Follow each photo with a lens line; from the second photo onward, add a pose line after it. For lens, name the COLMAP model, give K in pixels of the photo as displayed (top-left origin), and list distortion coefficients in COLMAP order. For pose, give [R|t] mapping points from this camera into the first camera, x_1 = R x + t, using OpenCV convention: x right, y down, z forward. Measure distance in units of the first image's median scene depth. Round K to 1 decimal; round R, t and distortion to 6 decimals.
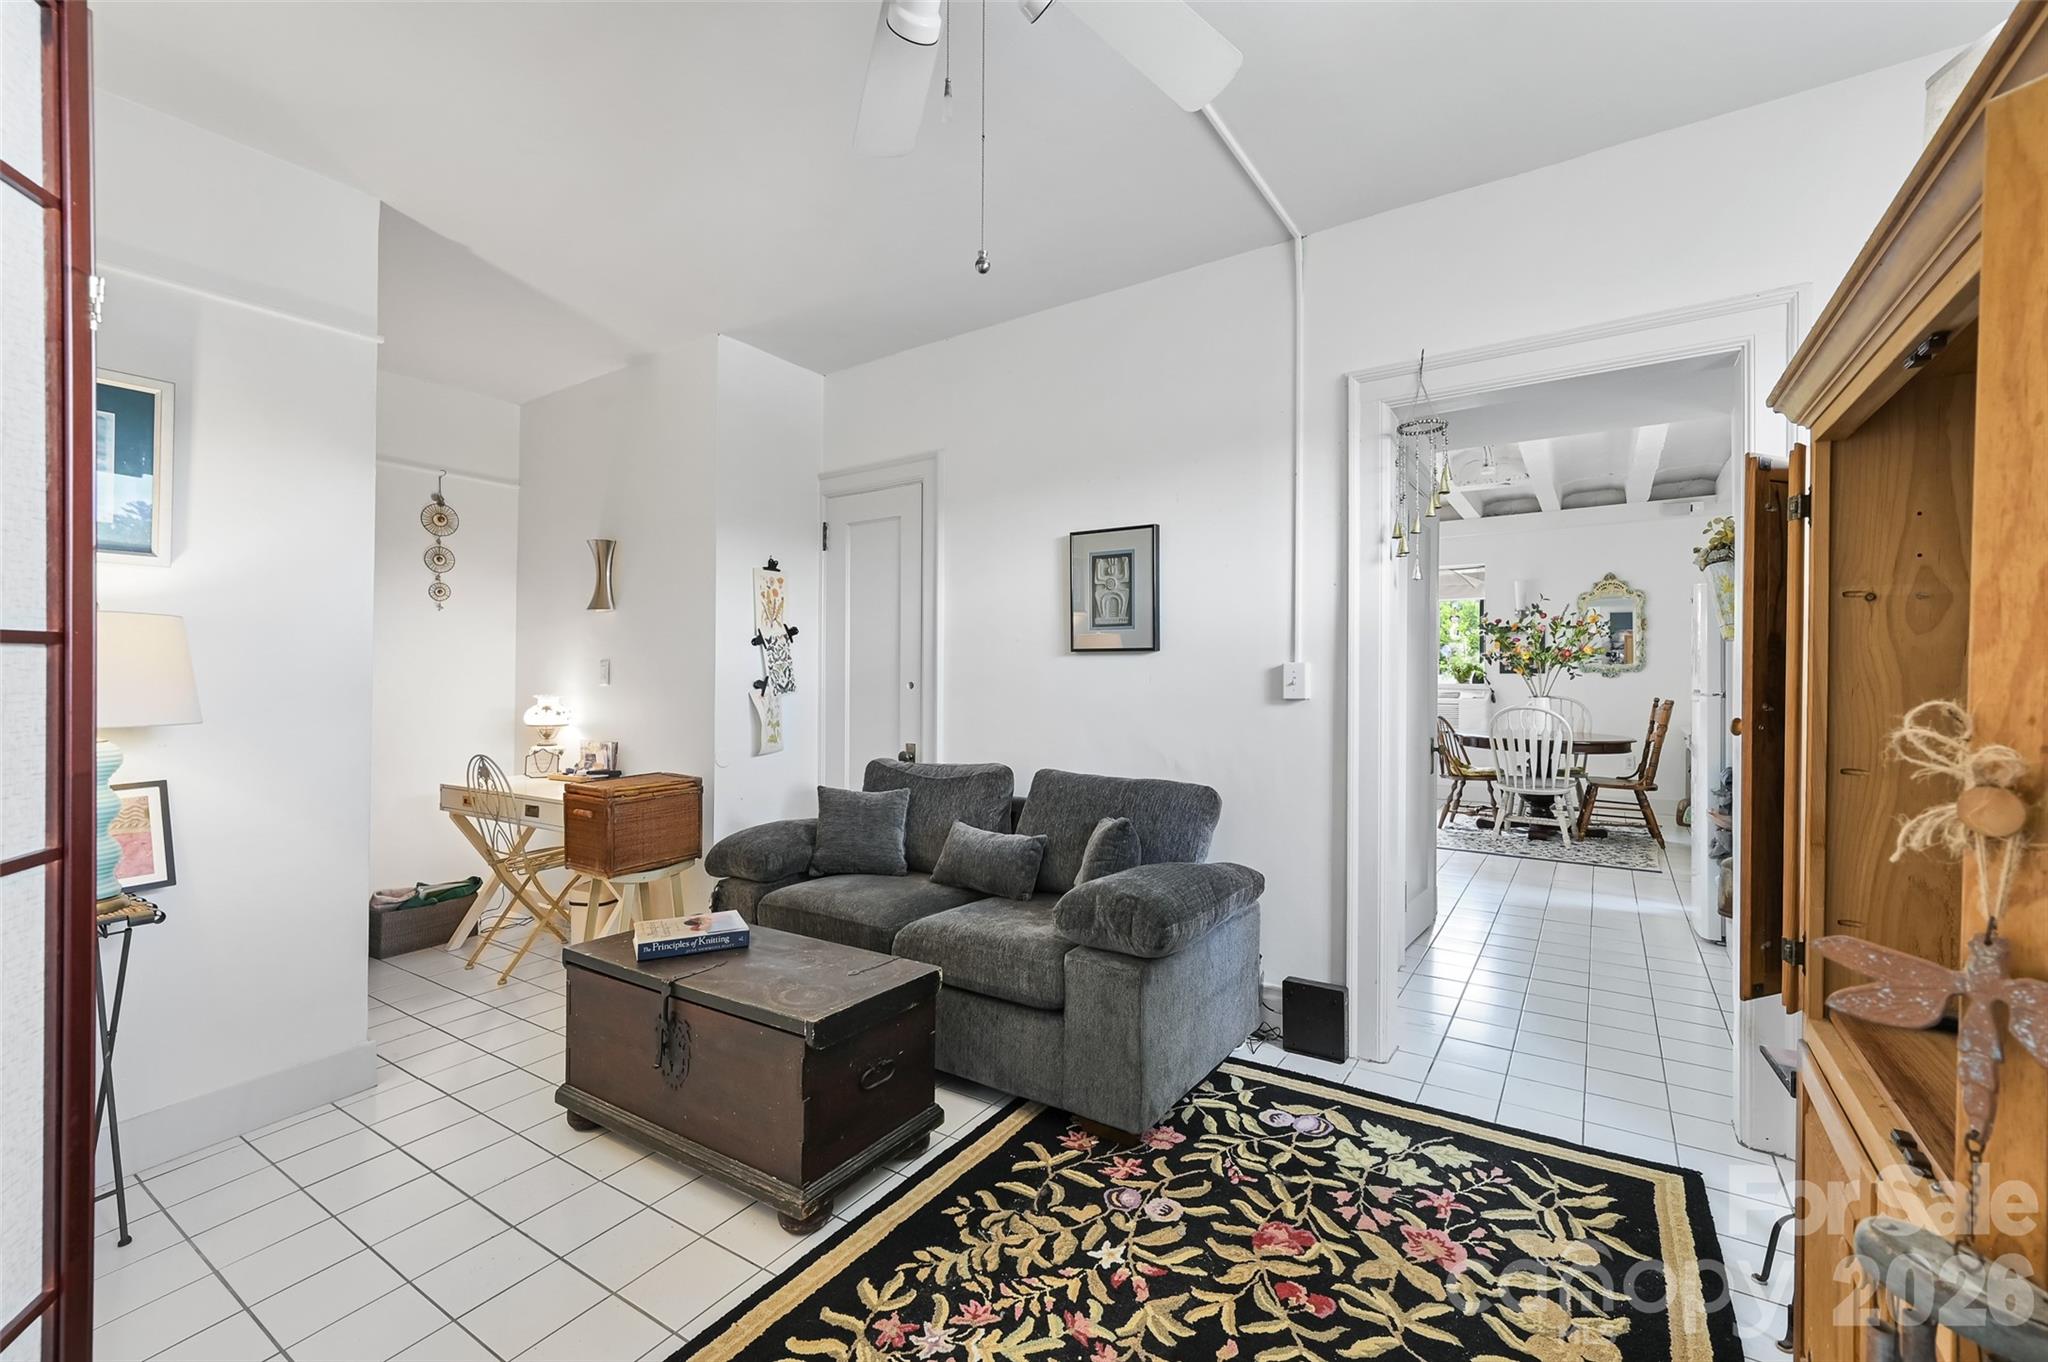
lens RADIAL K [[863.0, 0, 1024.0], [0, 863.0, 681.0], [0, 0, 1]] dist [0.002433, 0.000249]
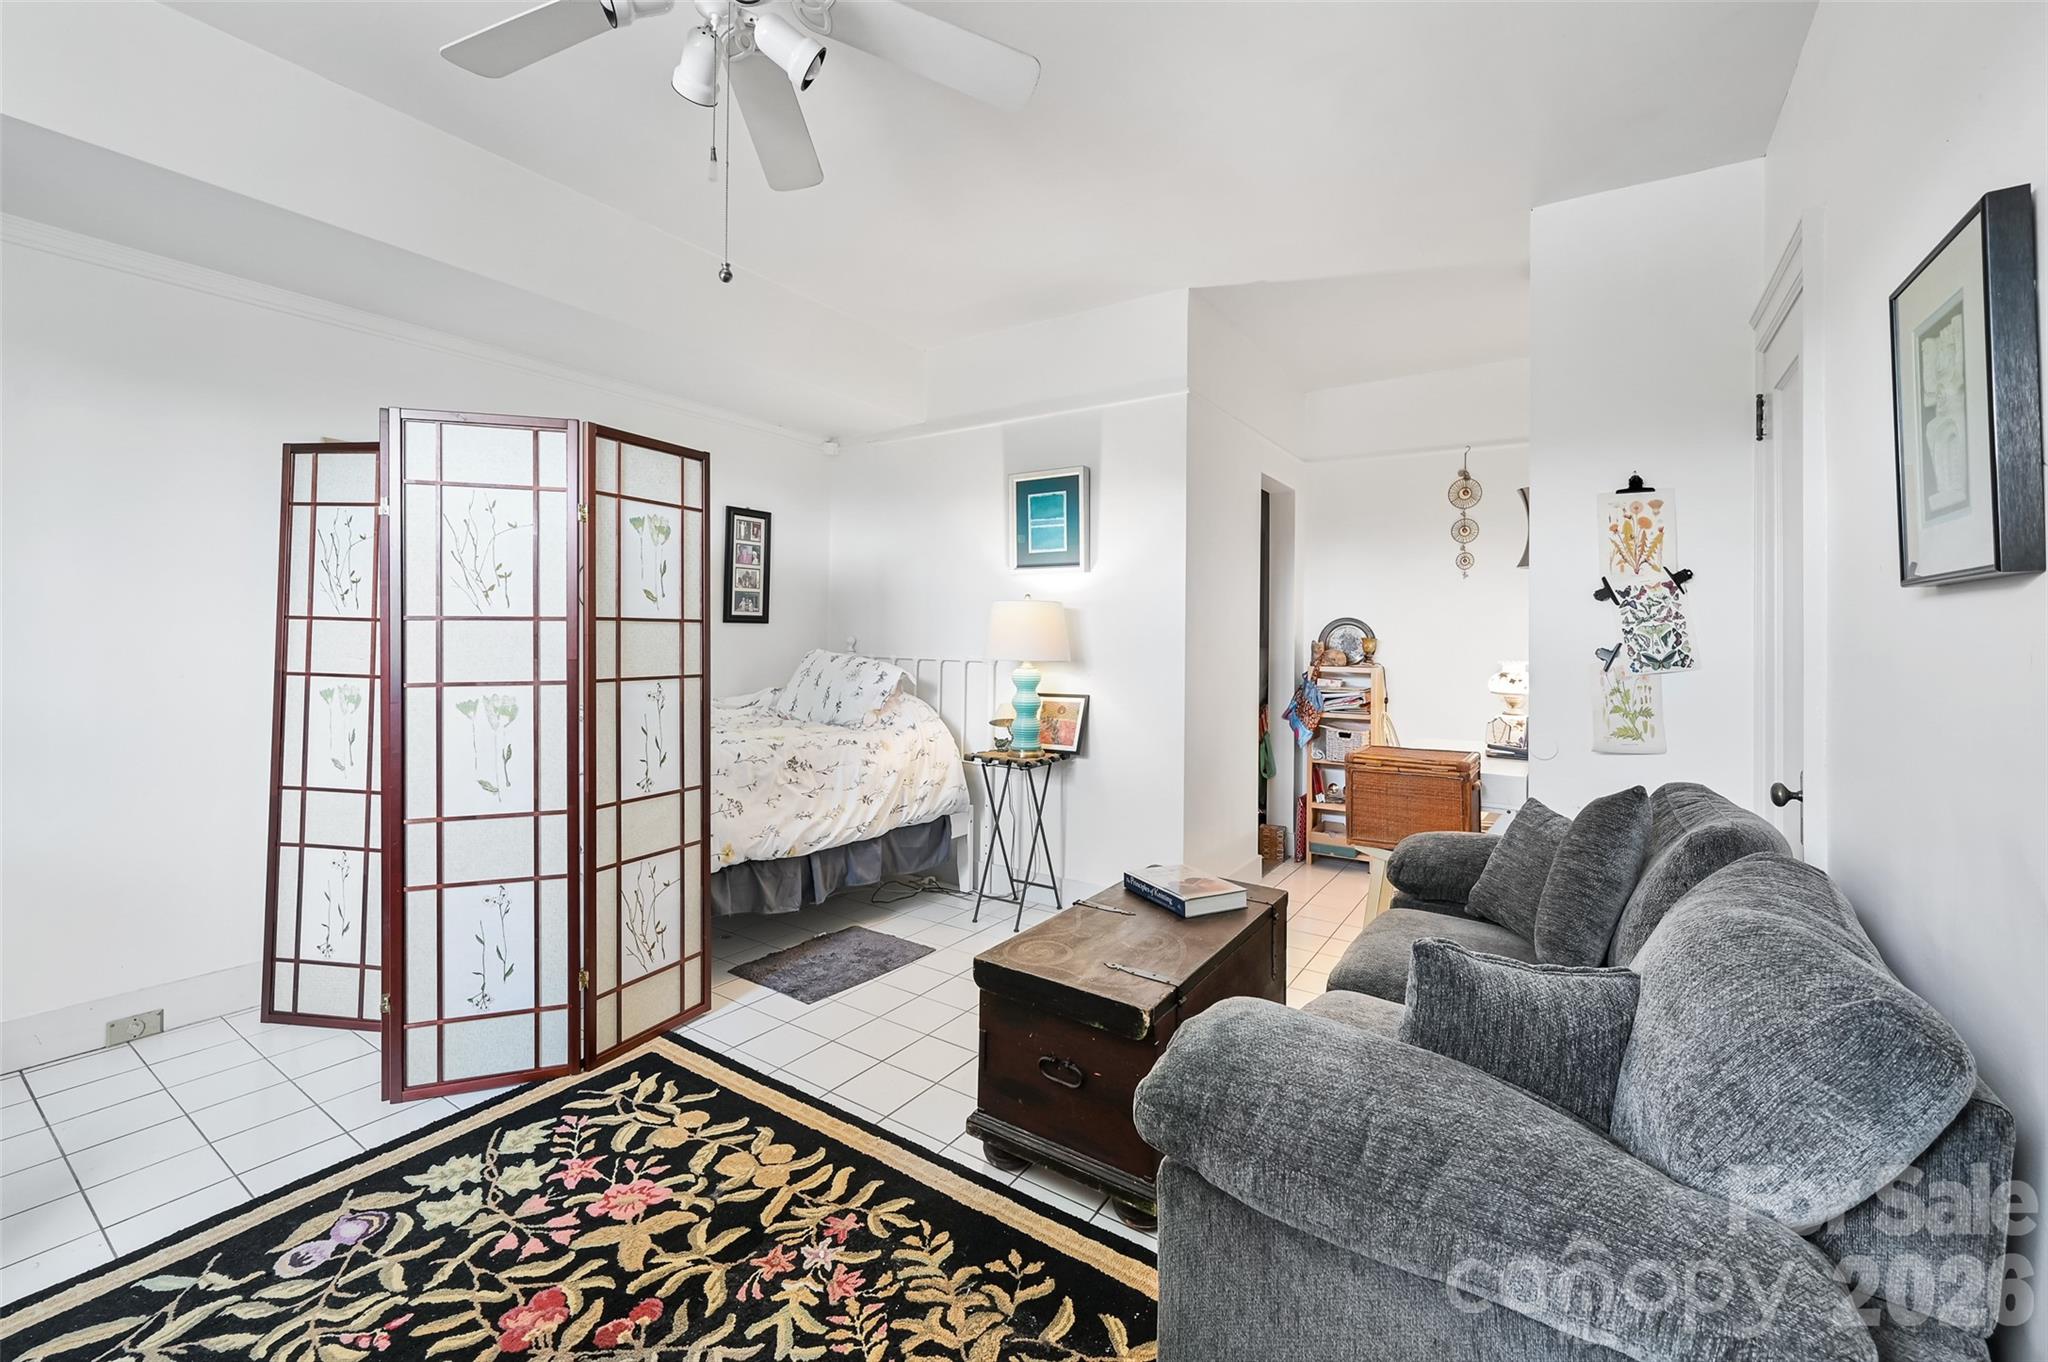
lens RADIAL K [[827.4, 0, 1028.0], [0, 827.4, 632.0], [0, 0, 1]] dist [-0.001871, -0.000166]
pose [[-0.003406, -0.001844, -0.999992, 0.767298], [-0.017997, 0.999836, -0.001783, -0.009732], [0.999832, 0.017991, -0.003439, 1.039085]]
